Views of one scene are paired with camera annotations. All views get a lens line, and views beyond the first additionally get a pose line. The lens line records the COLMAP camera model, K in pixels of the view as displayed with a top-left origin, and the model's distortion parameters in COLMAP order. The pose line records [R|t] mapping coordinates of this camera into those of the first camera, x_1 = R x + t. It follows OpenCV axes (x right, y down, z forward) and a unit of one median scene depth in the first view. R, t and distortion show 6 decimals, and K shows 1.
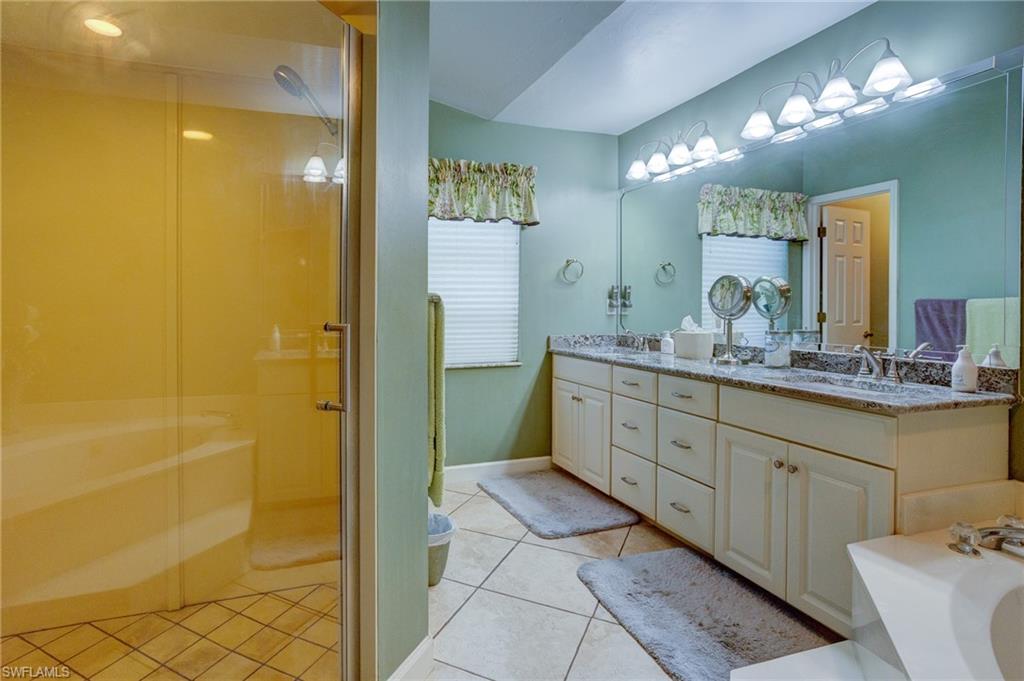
lens RADIAL K [[520.3, 0, 453.3], [0, 520.3, 310.7], [0, 0, 1]] dist [-0.022144, 0.011693]
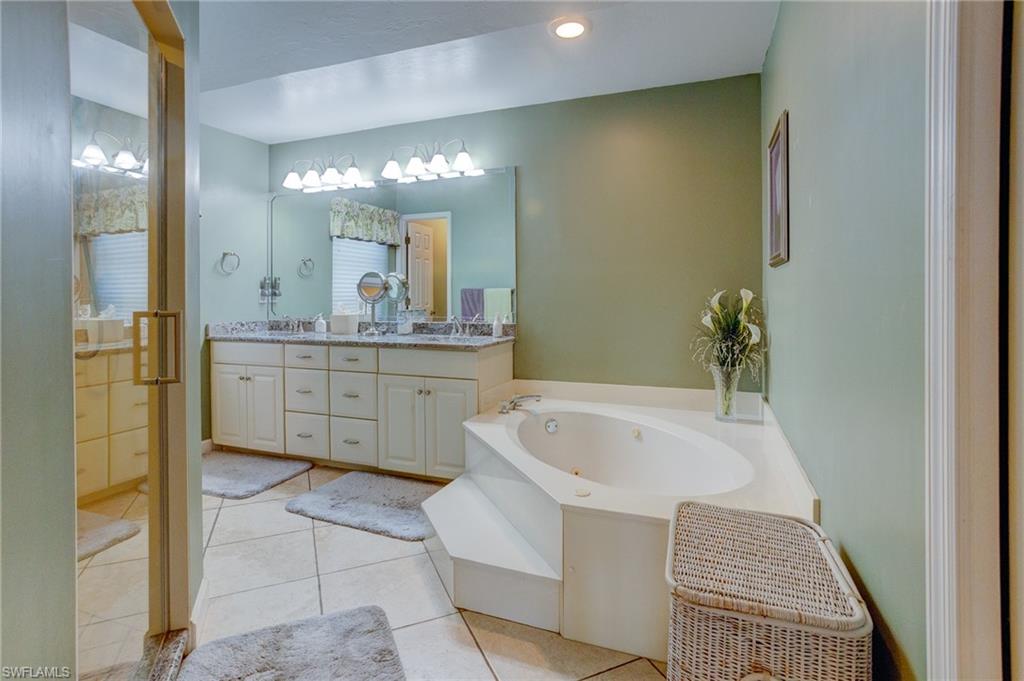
lens RADIAL K [[520.3, 0, 511.3], [0, 520.3, 294.9], [0, 0, 1]] dist [-0.022144, 0.011693]
pose [[0.637524, -0.011027, 0.770351, -0.289367], [0.017084, 0.999854, 0.000174, -0.000212], [-0.770241, 0.013050, 0.637620, -0.171599]]
